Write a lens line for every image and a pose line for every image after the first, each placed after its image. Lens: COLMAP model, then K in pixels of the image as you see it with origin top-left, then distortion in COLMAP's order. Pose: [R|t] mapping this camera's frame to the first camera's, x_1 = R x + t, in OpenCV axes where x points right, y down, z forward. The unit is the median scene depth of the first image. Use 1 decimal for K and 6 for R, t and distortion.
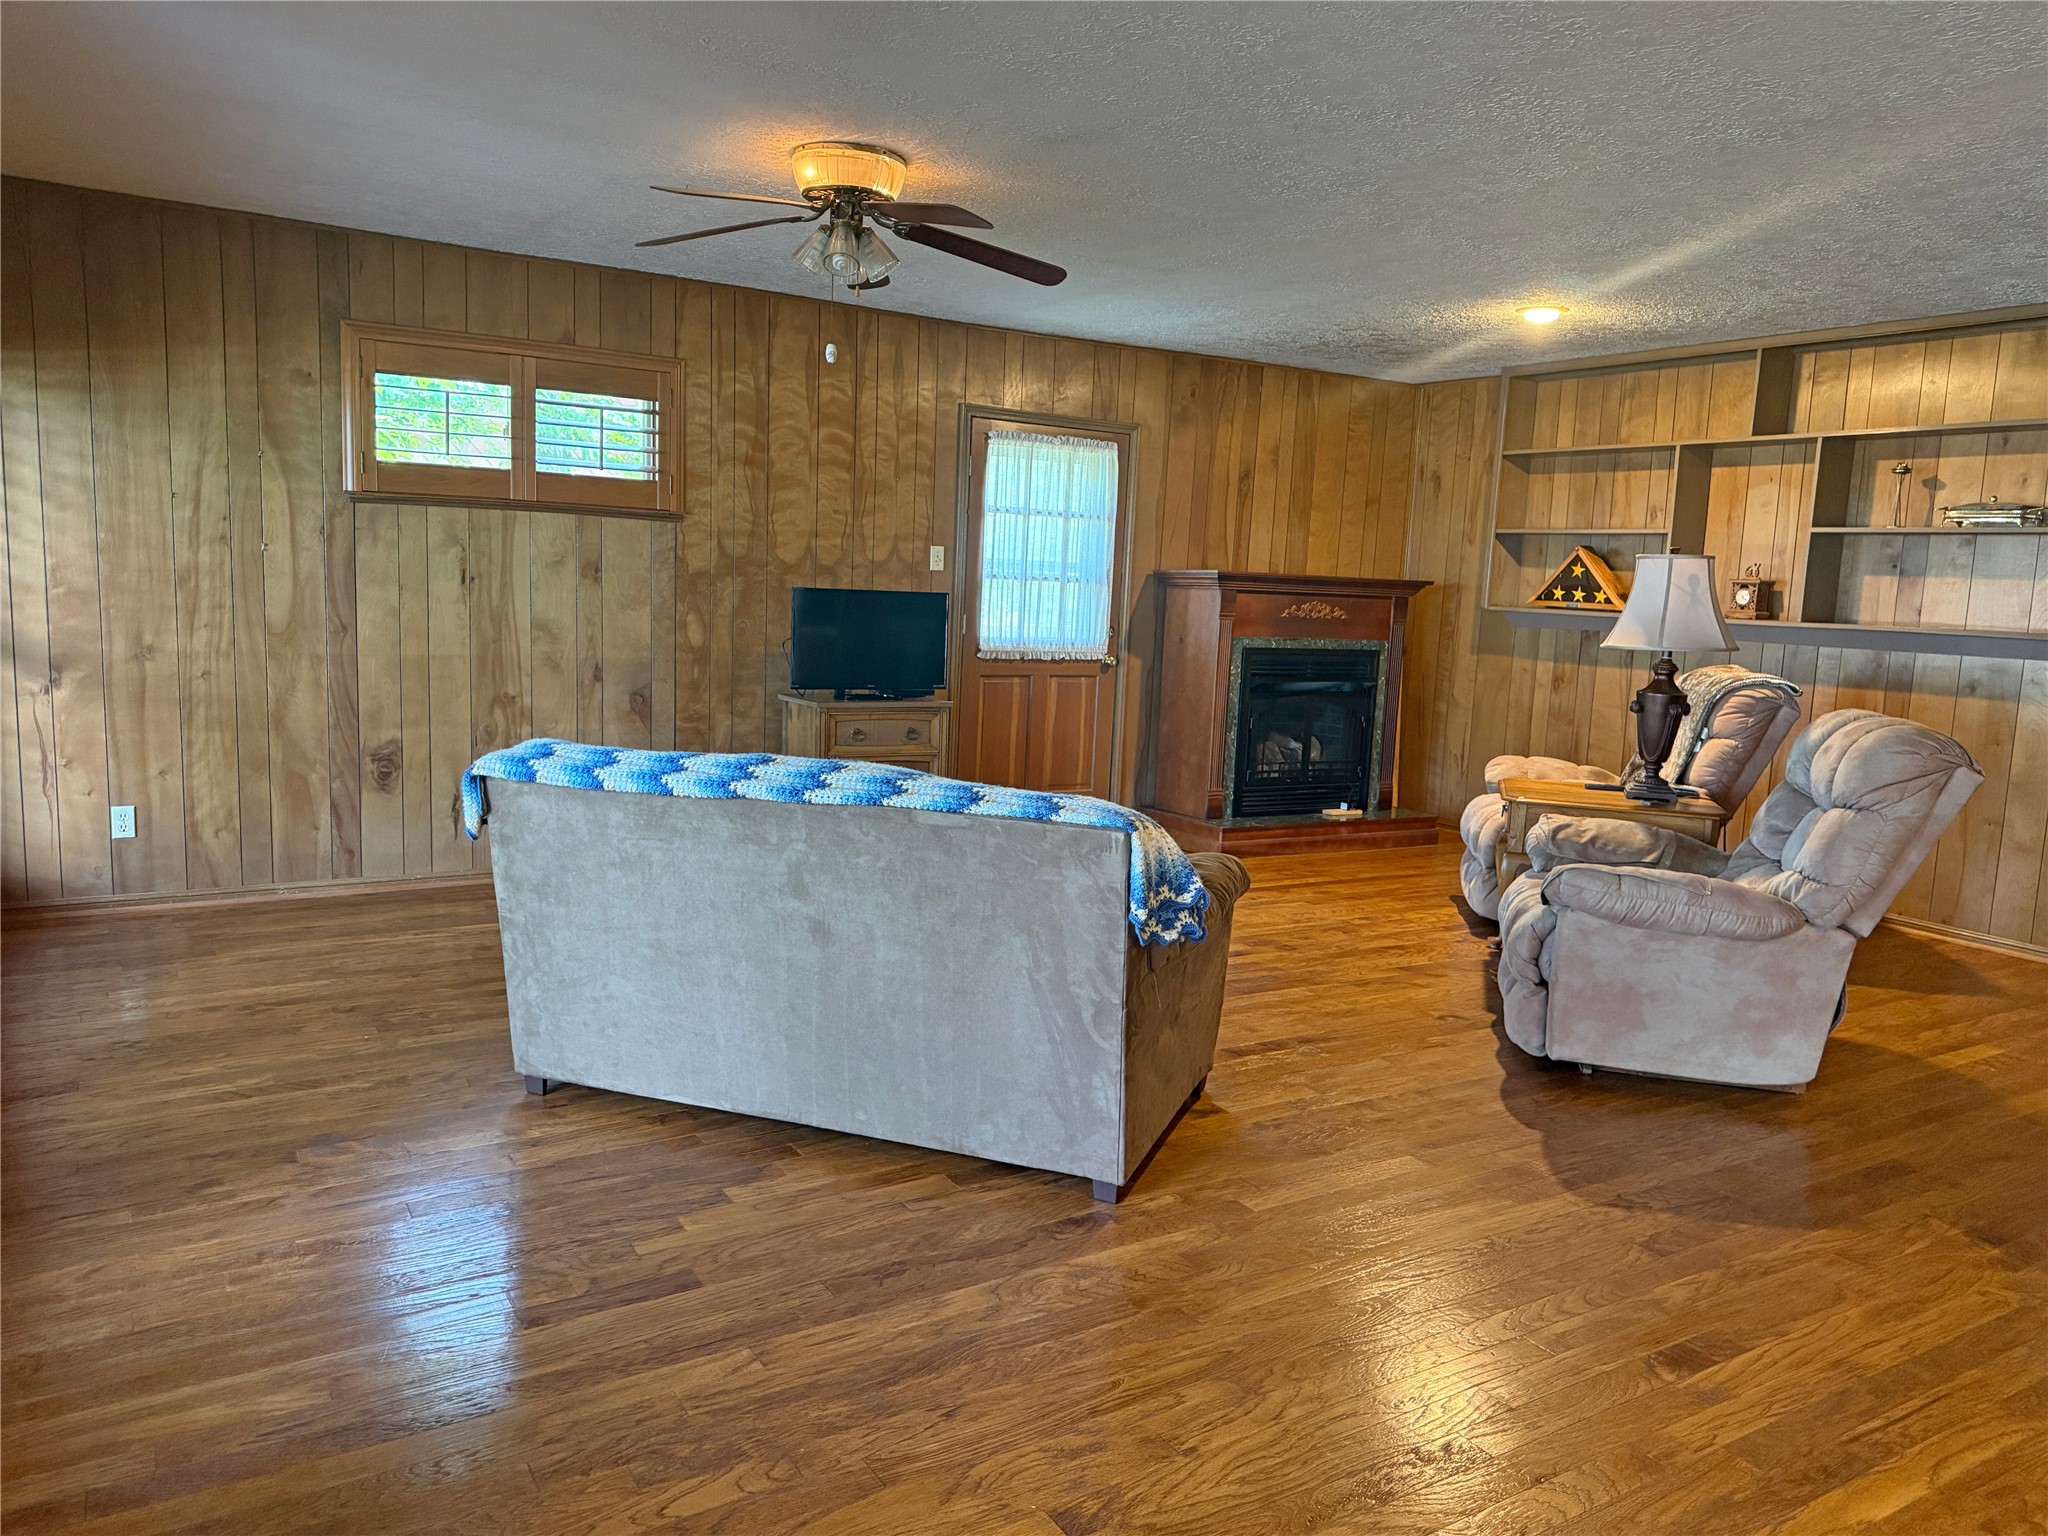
lens RADIAL K [[1430.7, 0, 1024.4], [0, 1430.7, 771.2], [0, 0, 1]] dist [0.102563, -0.158713]
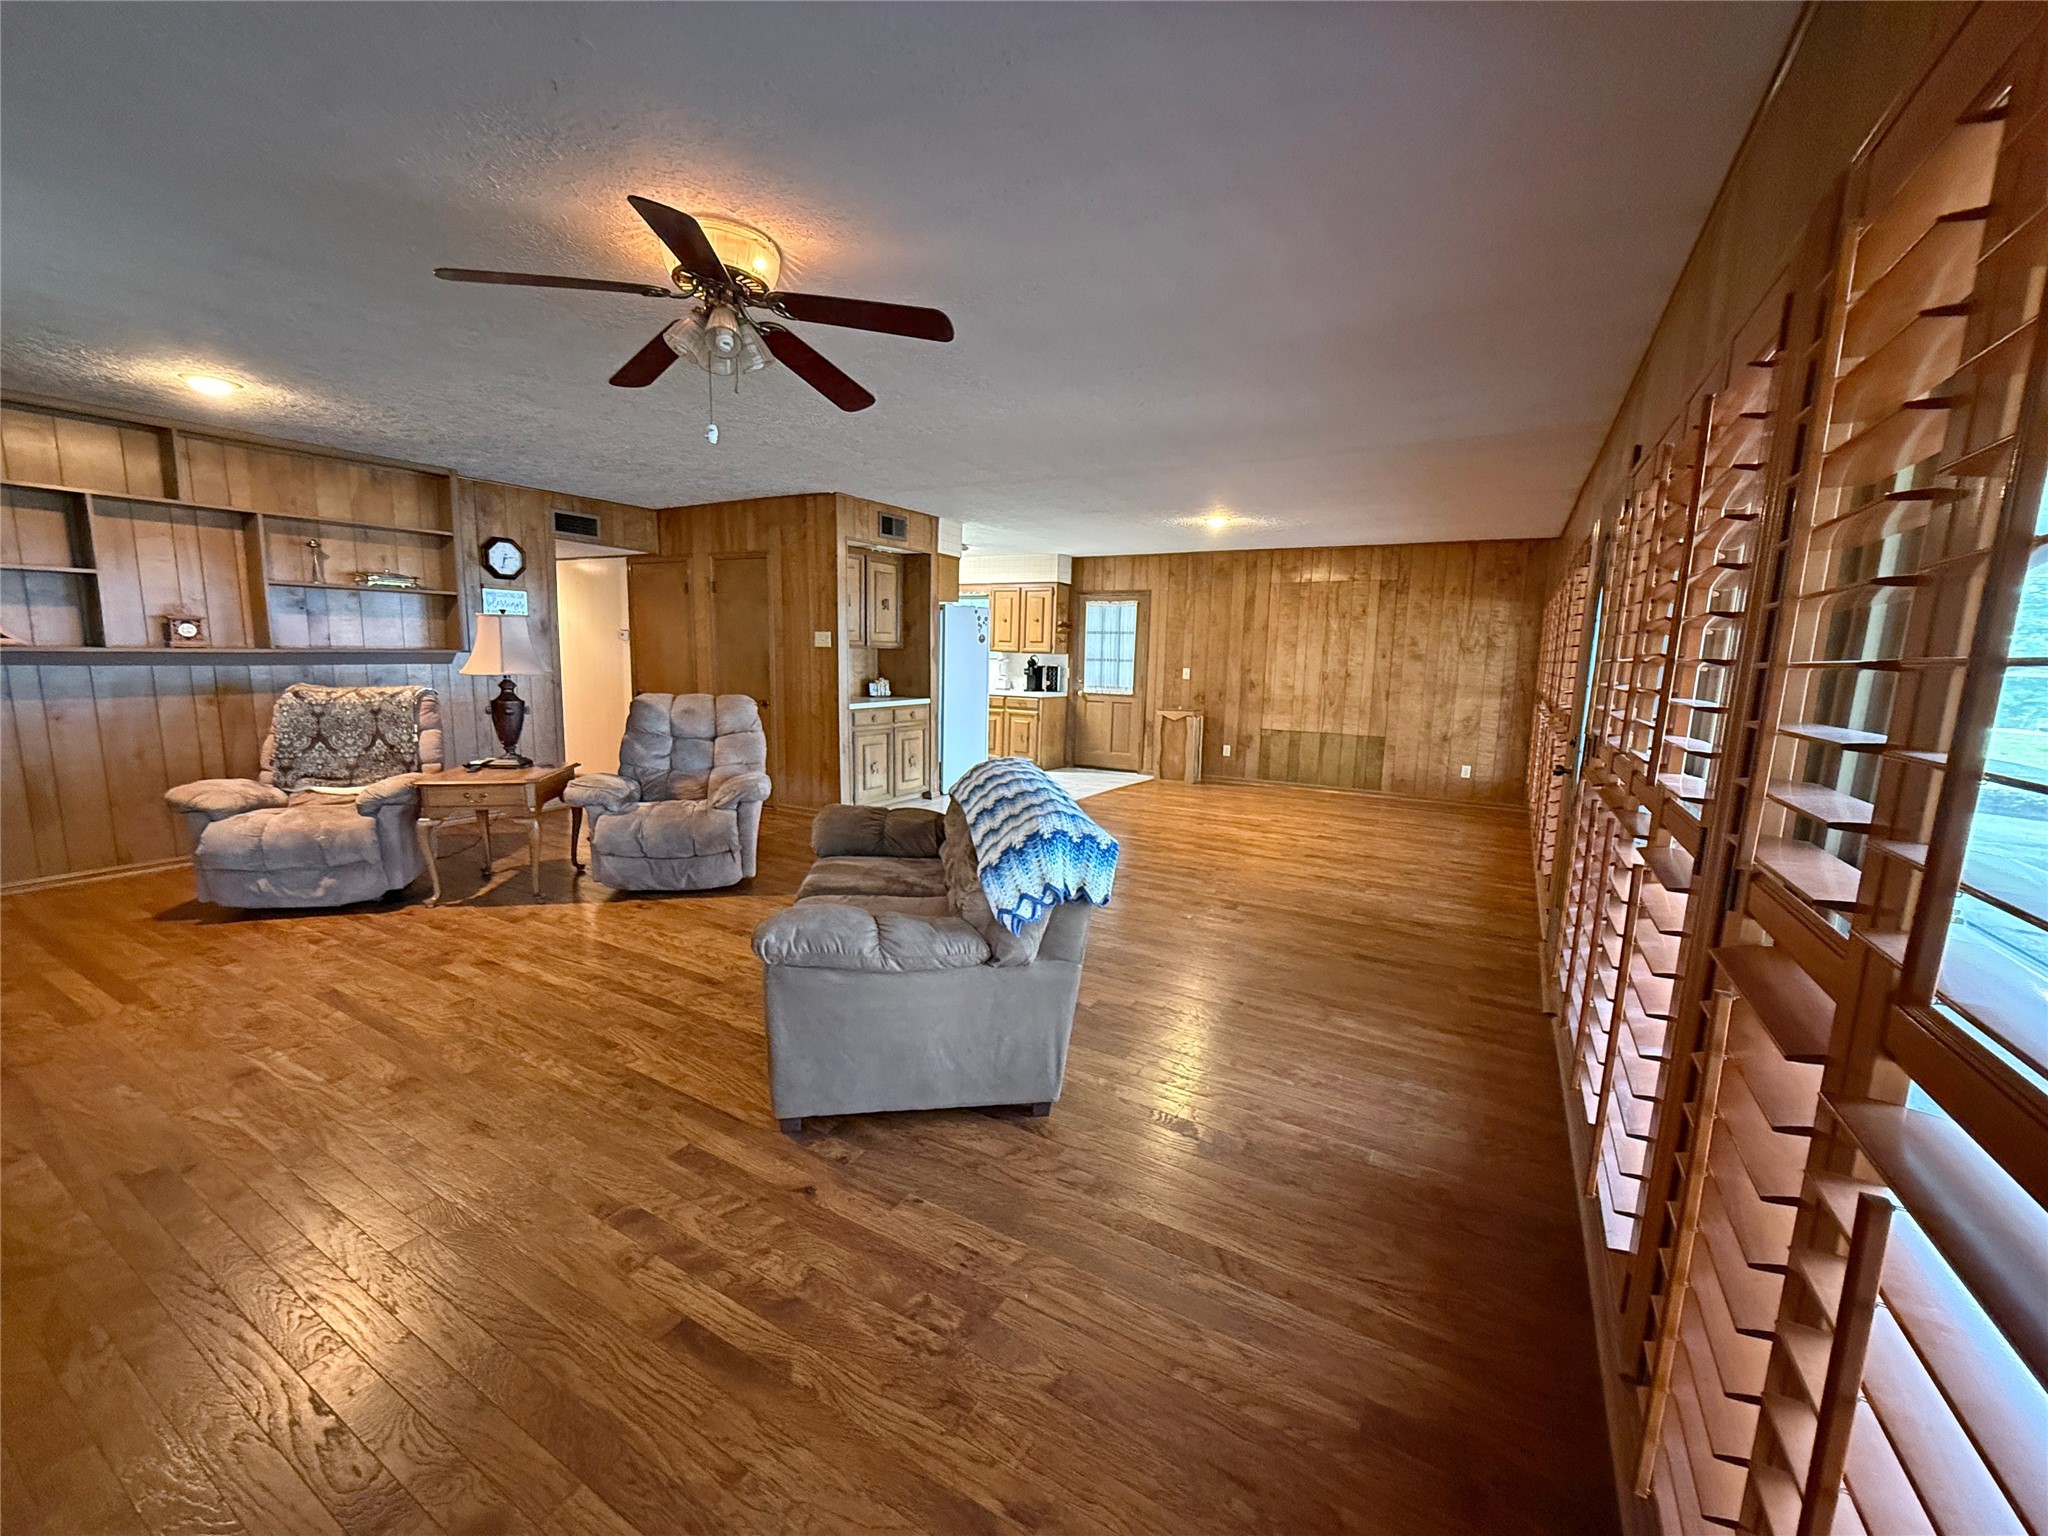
lens RADIAL K [[814.9, 0, 1026.8], [0, 814.9, 769.8], [0, 0, 1]] dist [-0.000708, -0.000093]
pose [[-0.466278, -0.182155, 0.865682, -0.605269], [0.078248, 0.966243, 0.245461, -0.153315], [-0.881171, 0.182191, -0.436284, 0.883059]]
